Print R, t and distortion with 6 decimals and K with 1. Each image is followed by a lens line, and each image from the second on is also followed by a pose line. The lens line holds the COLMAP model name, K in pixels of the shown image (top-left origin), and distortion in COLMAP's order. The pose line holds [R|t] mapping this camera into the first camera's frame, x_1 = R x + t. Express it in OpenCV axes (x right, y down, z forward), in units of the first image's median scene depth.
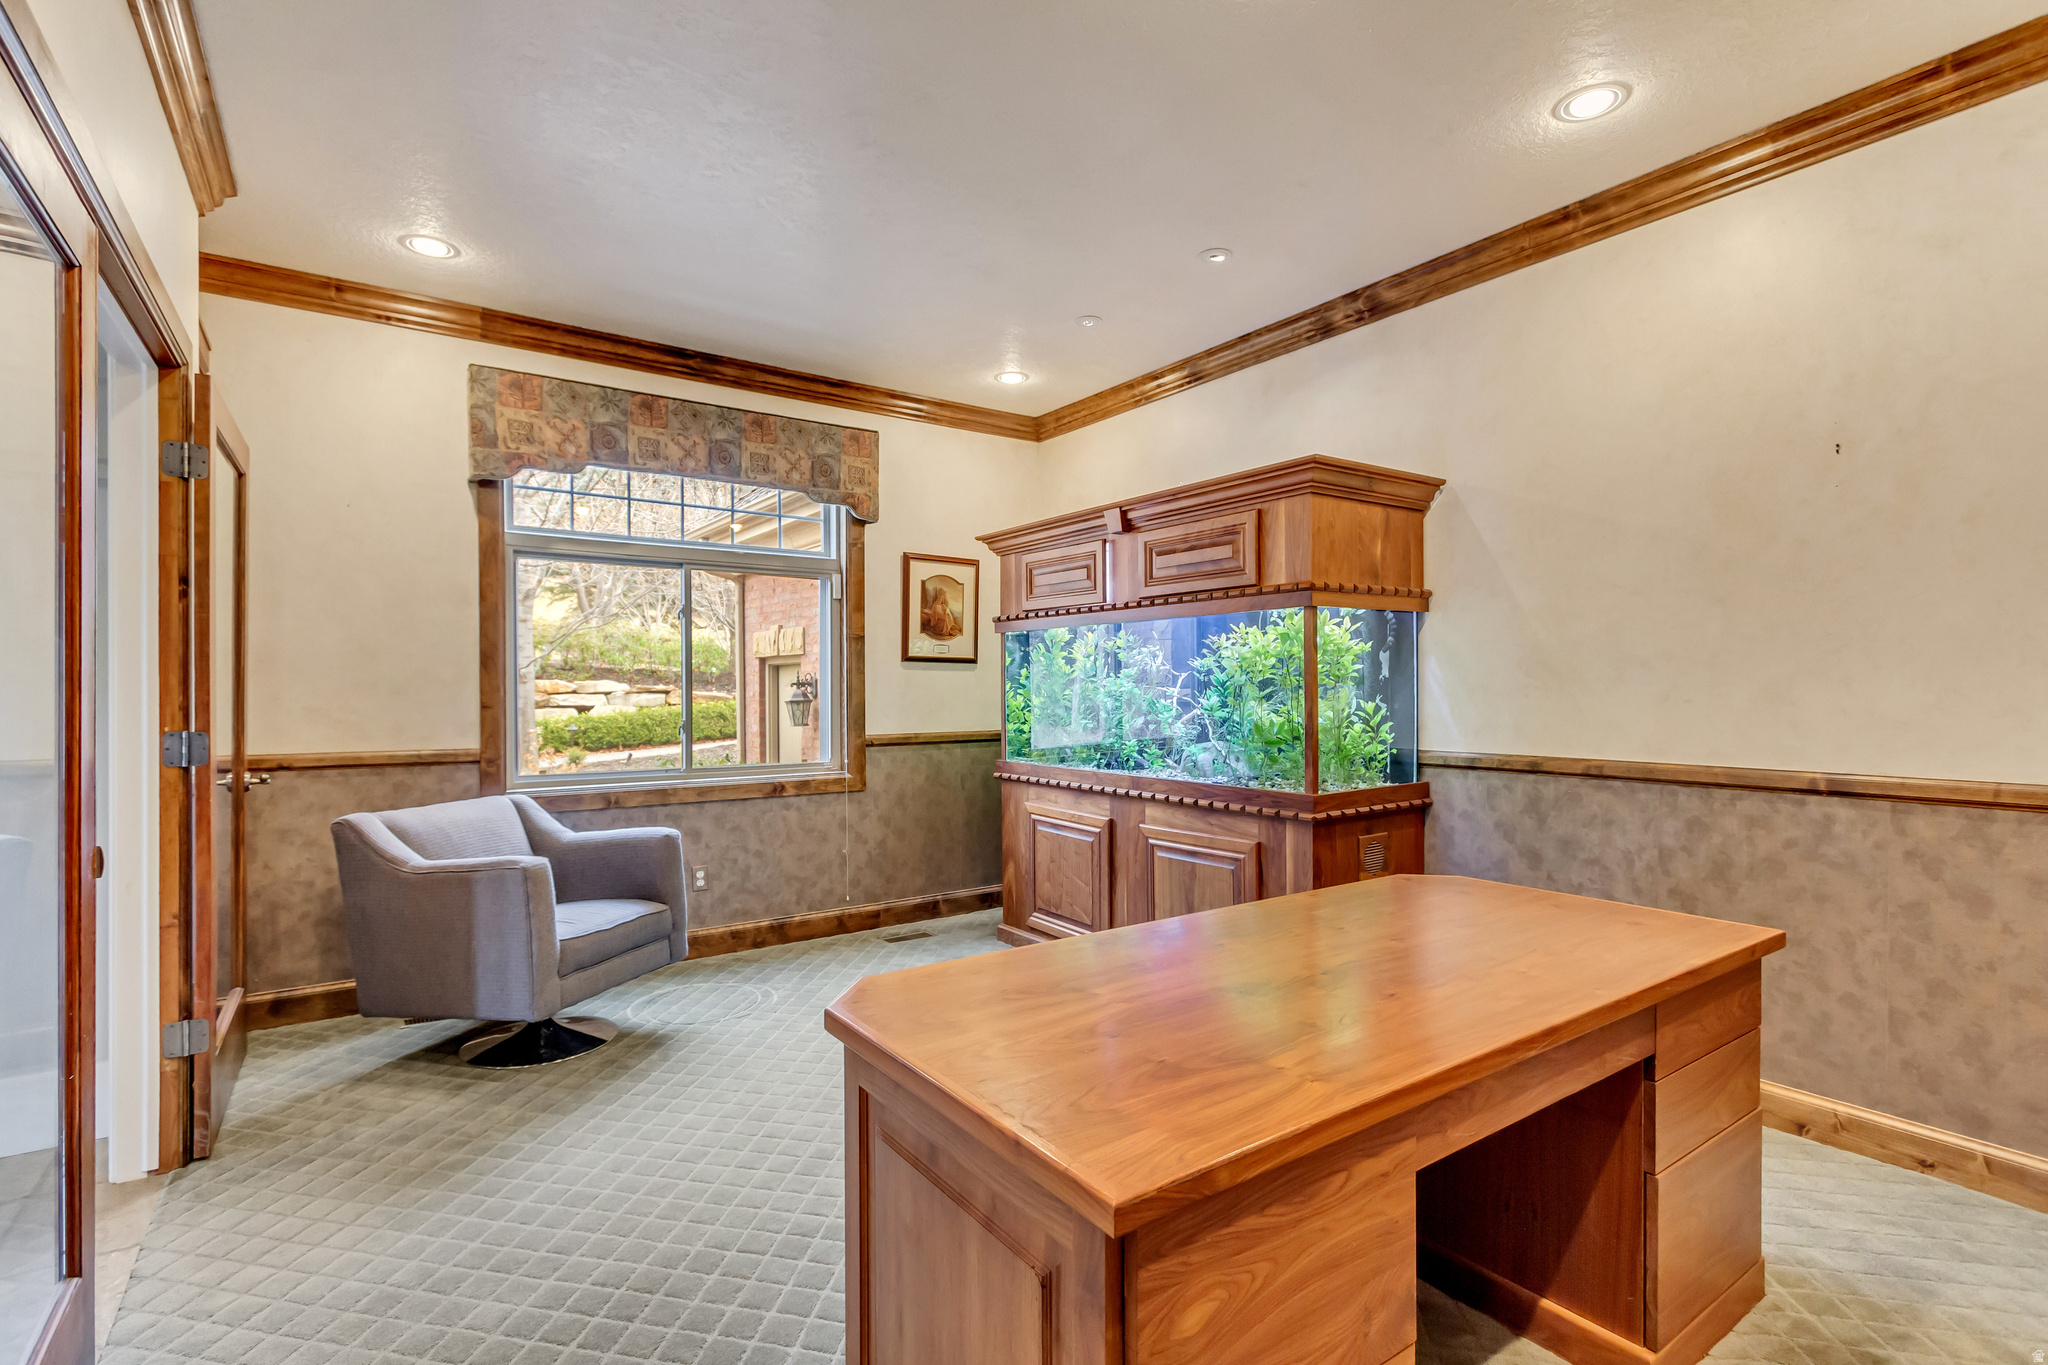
lens RADIAL K [[945.0, 0, 1023.8], [0, 945.0, 692.1], [0, 0, 1]] dist [0.003359, -0.001507]
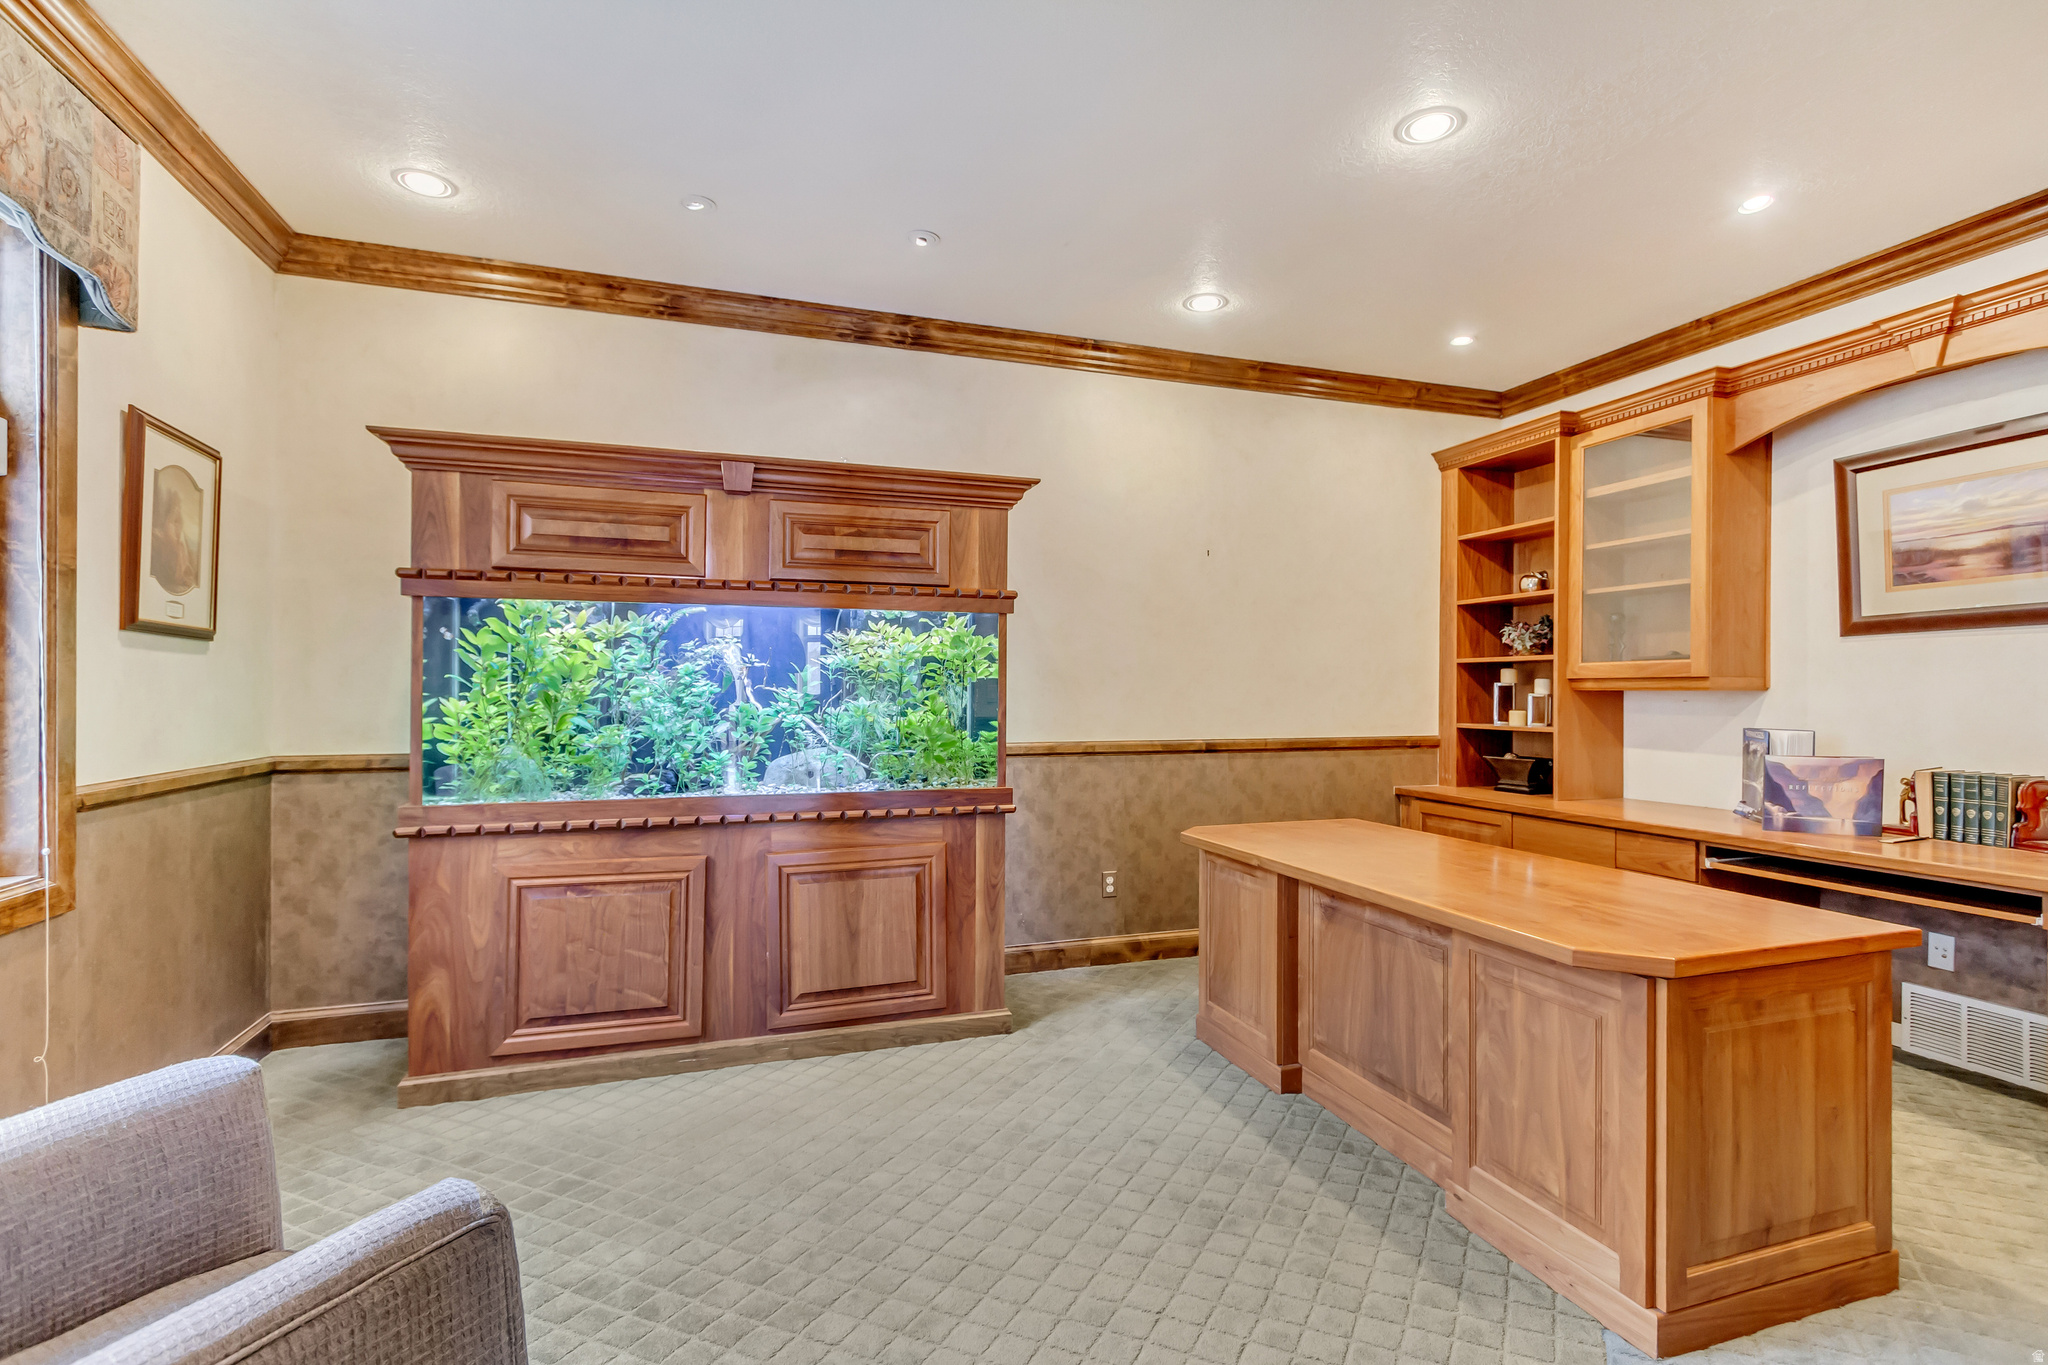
lens RADIAL K [[945.0, 0, 1023.8], [0, 945.0, 692.1], [0, 0, 1]] dist [0.003359, -0.001507]
pose [[0.284739, 0.003441, 0.958599, -0.642645], [0.002655, 0.999987, -0.004378, 0.003628], [-0.958601, 0.003791, 0.284726, 0.588619]]
